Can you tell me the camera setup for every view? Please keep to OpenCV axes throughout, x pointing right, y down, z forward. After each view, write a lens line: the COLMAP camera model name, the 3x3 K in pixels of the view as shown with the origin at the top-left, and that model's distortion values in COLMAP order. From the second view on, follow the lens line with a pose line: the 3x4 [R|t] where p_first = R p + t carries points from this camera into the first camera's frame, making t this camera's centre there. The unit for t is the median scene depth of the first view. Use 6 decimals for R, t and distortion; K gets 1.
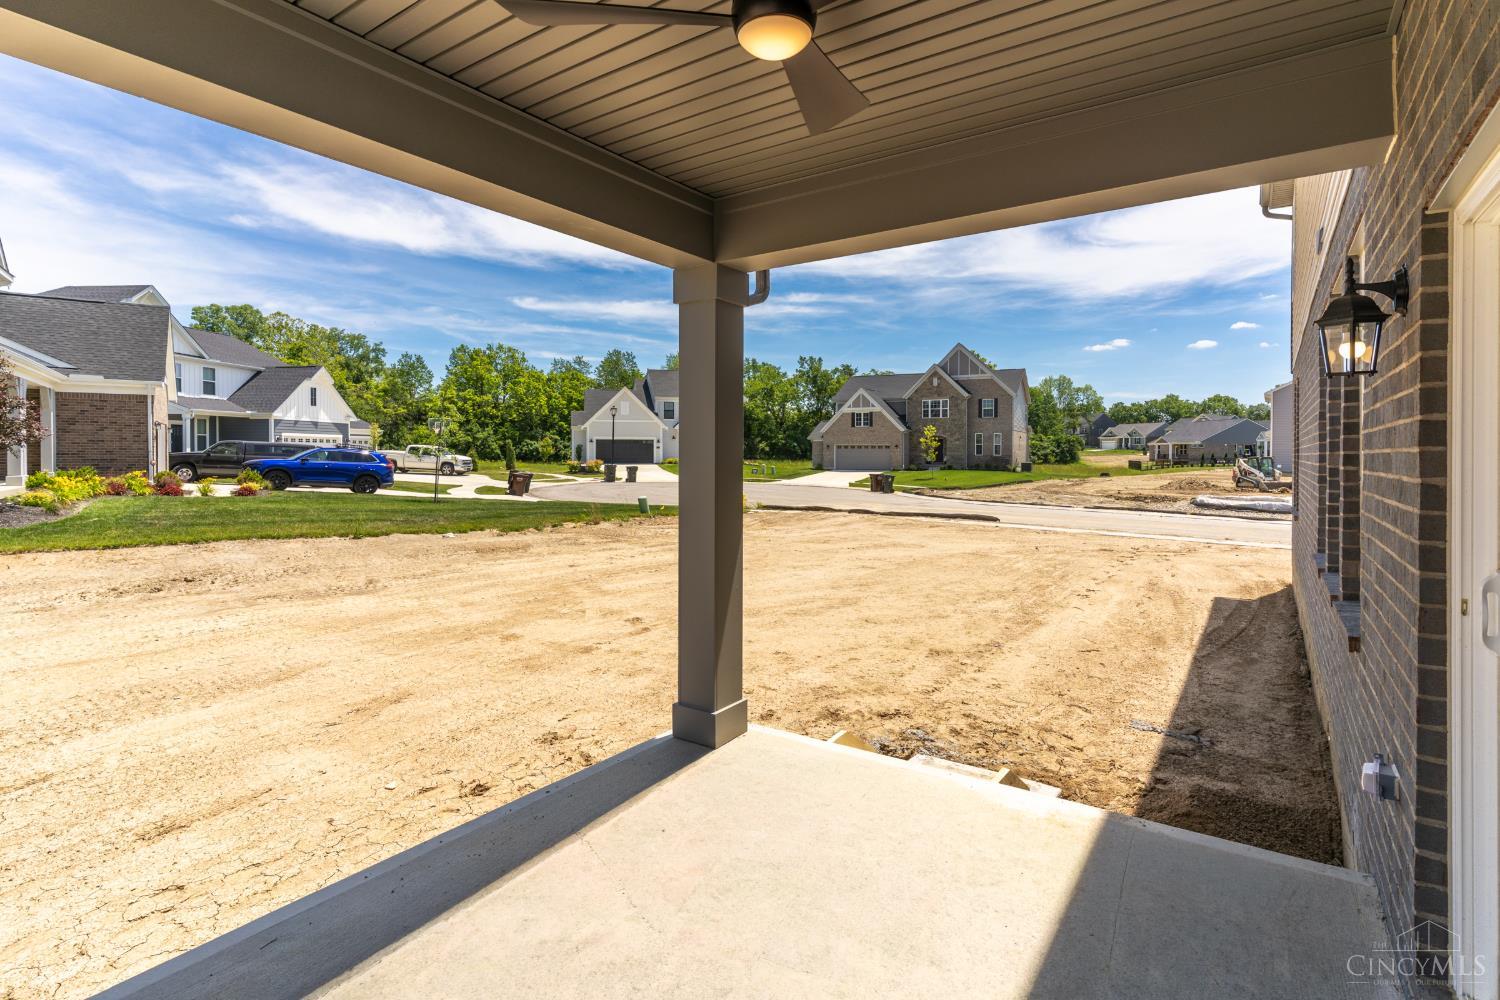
lens RADIAL K [[733.6, 0, 763.3], [0, 733.6, 453.1], [0, 0, 1]] dist [0.000794, -0.001192]
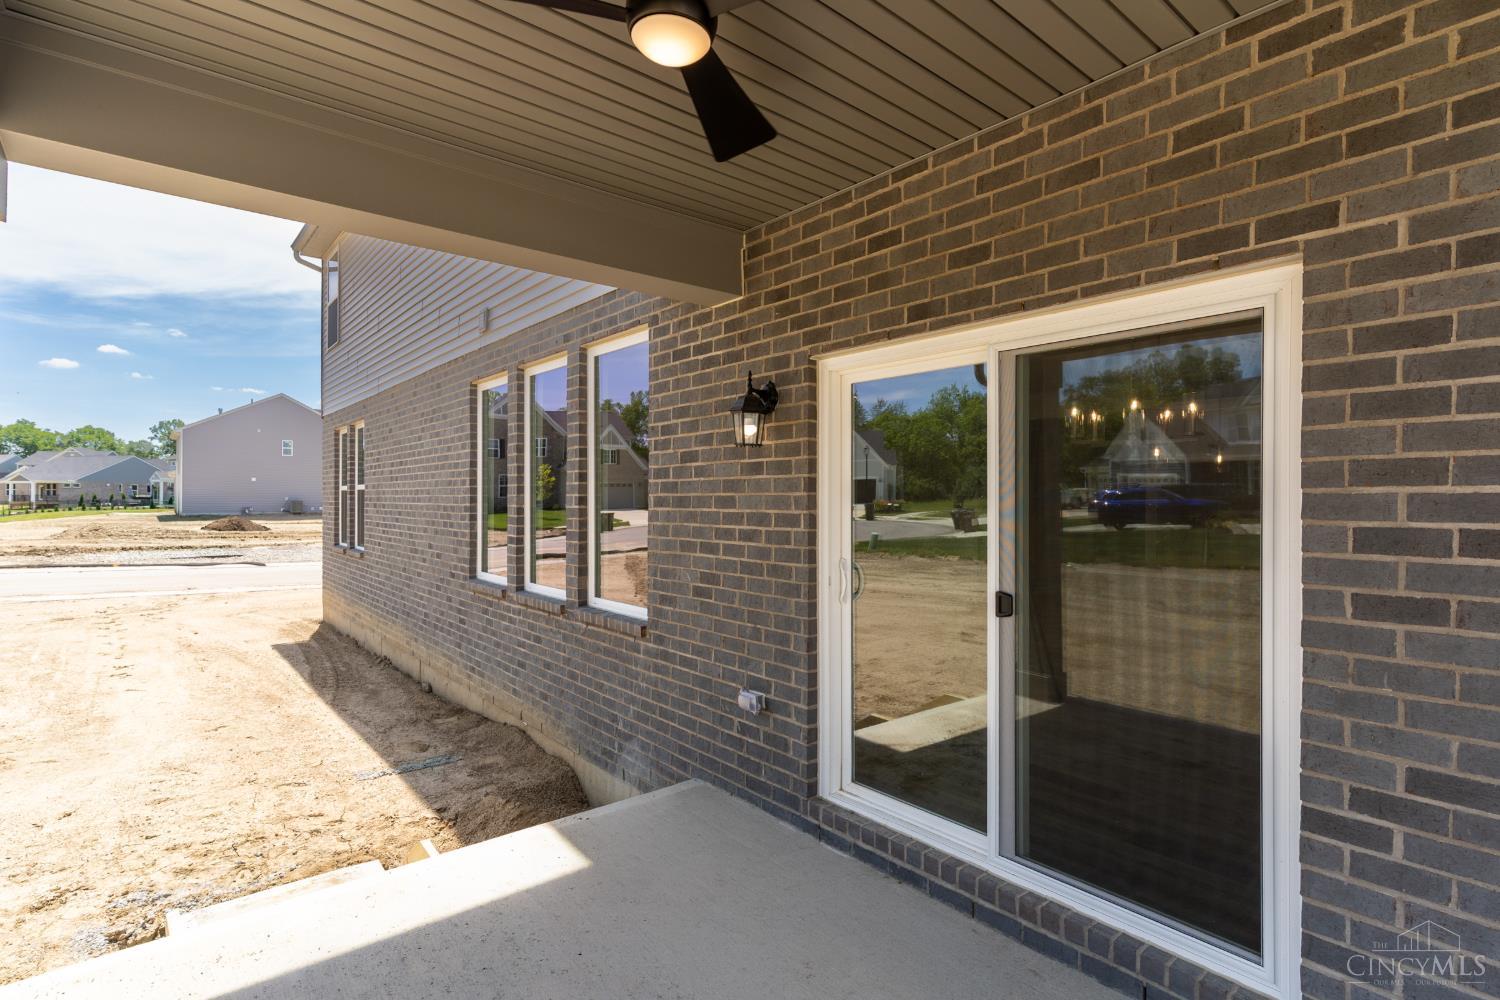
lens RADIAL K [[733.6, 0, 784.3], [0, 733.6, 497.6], [0, 0, 1]] dist [0.000794, -0.001192]
pose [[0.256681, 0.003645, 0.966489, -0.284216], [-0.006714, 0.999975, -0.001989, 0.001980], [-0.966473, -0.005979, 0.256700, 0.221341]]
